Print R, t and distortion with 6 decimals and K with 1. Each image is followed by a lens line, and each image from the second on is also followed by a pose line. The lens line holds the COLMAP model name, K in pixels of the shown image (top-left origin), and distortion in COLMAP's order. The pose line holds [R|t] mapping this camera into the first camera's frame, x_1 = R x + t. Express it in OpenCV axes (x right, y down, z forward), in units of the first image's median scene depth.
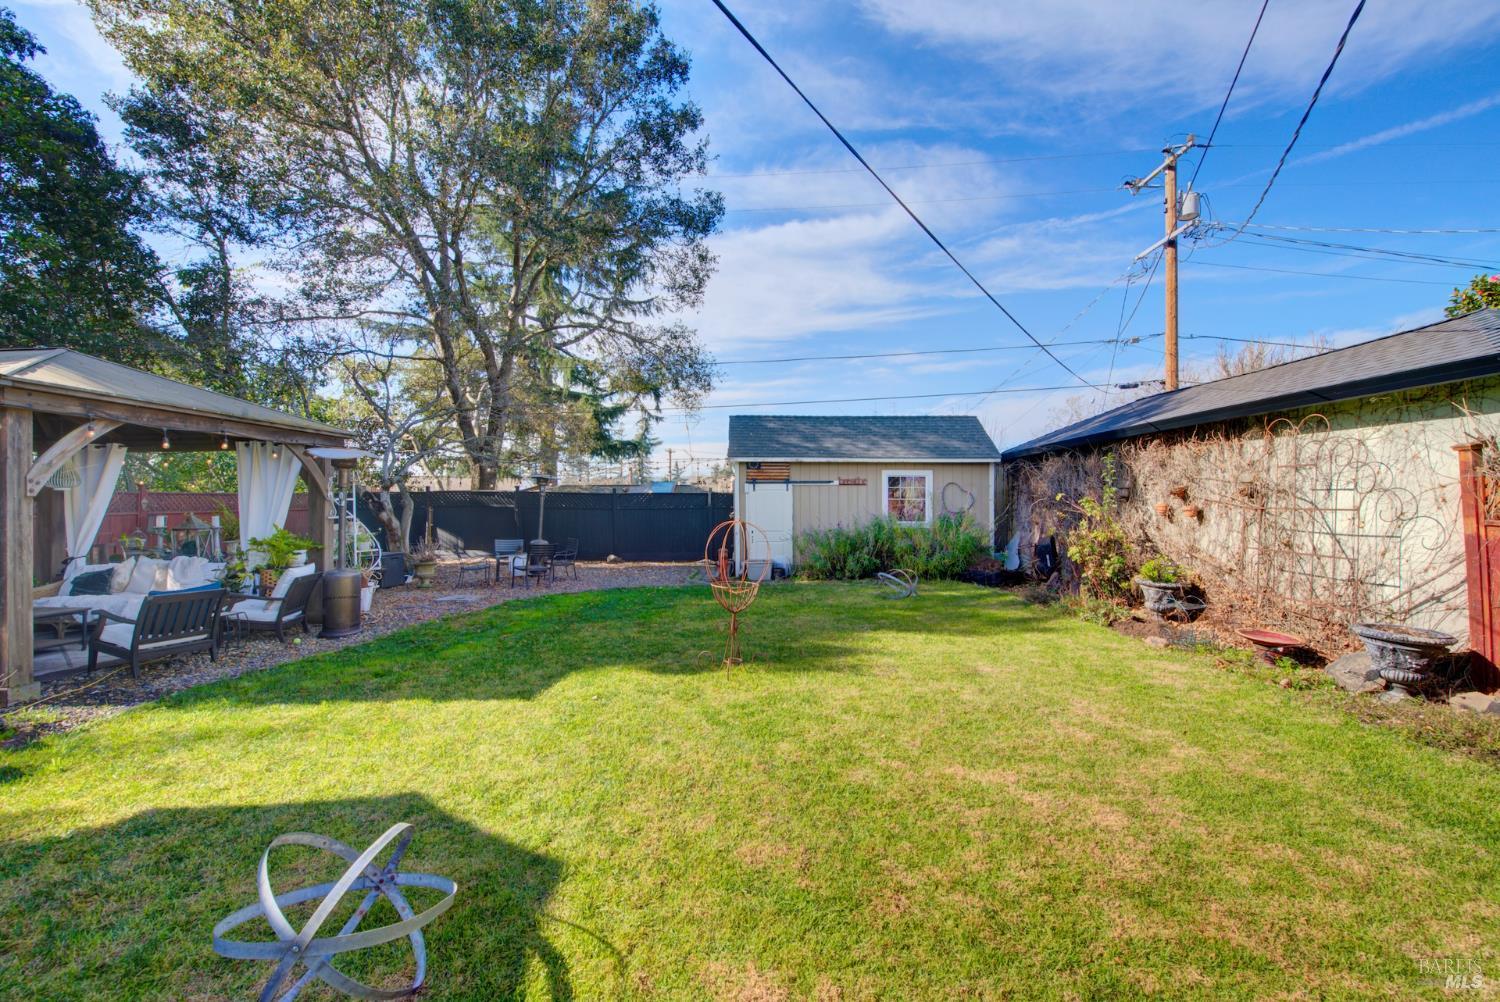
lens RADIAL K [[602.7, 0, 750.0], [0, 602.7, 501.0], [0, 0, 1]] dist [-0.001049, -0.000229]
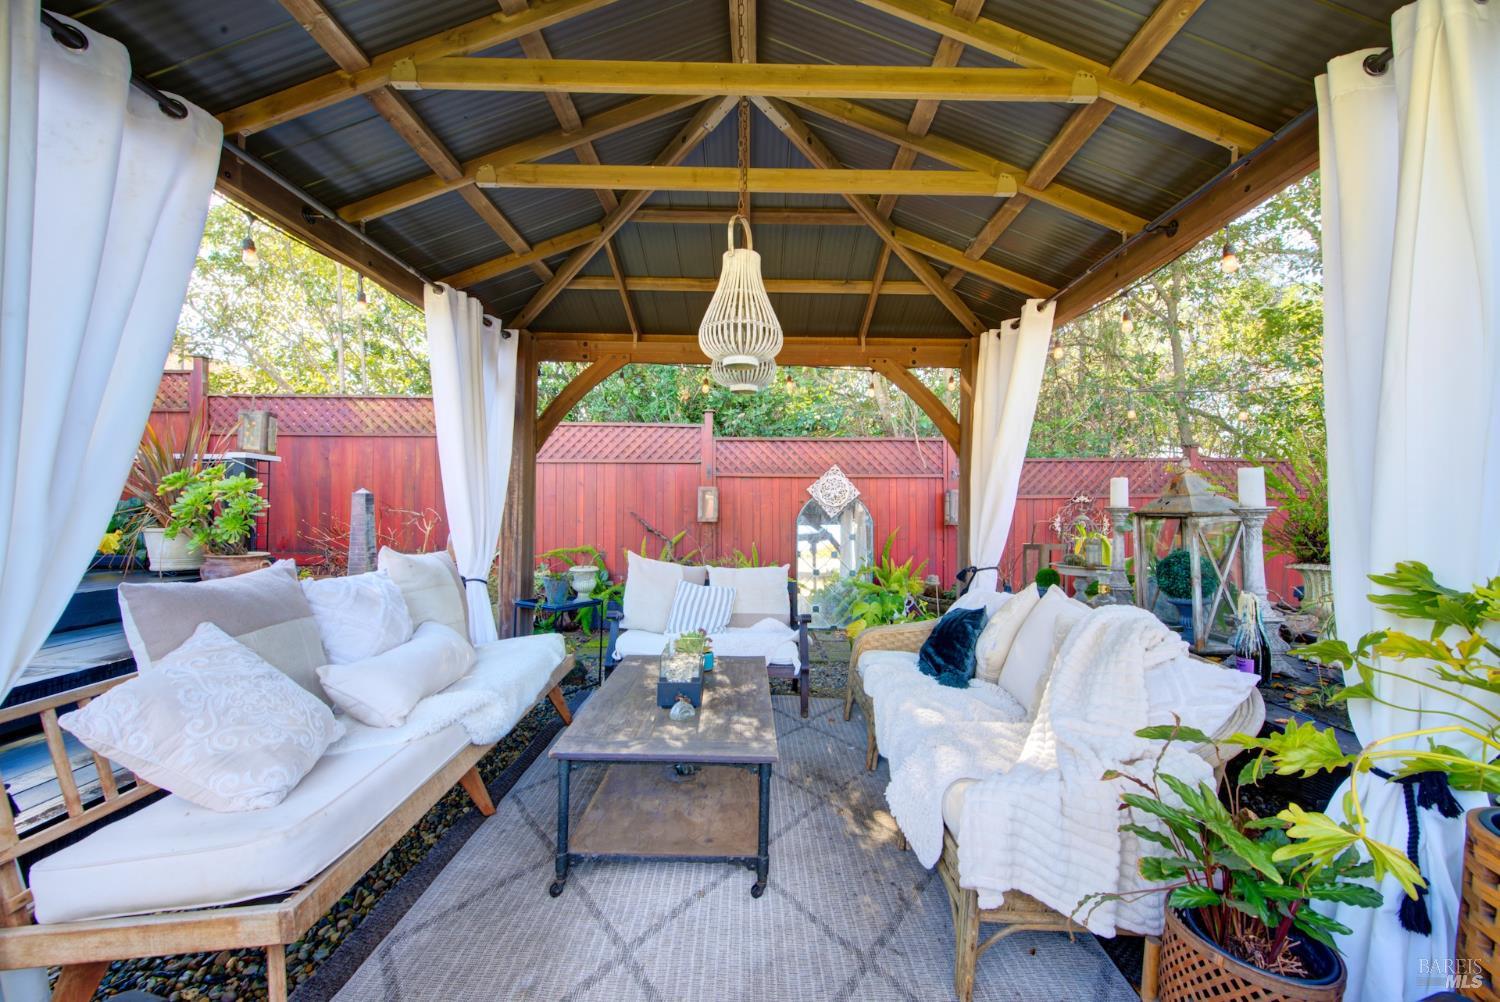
lens RADIAL K [[602.7, 0, 750.0], [0, 602.7, 501.0], [0, 0, 1]] dist [-0.001049, -0.000229]
pose [[0.047125, -0.004271, -0.998880, -0.665682], [-0.002490, 0.999987, -0.004394, 0.044349], [0.998886, 0.002694, 0.047114, 0.807566]]
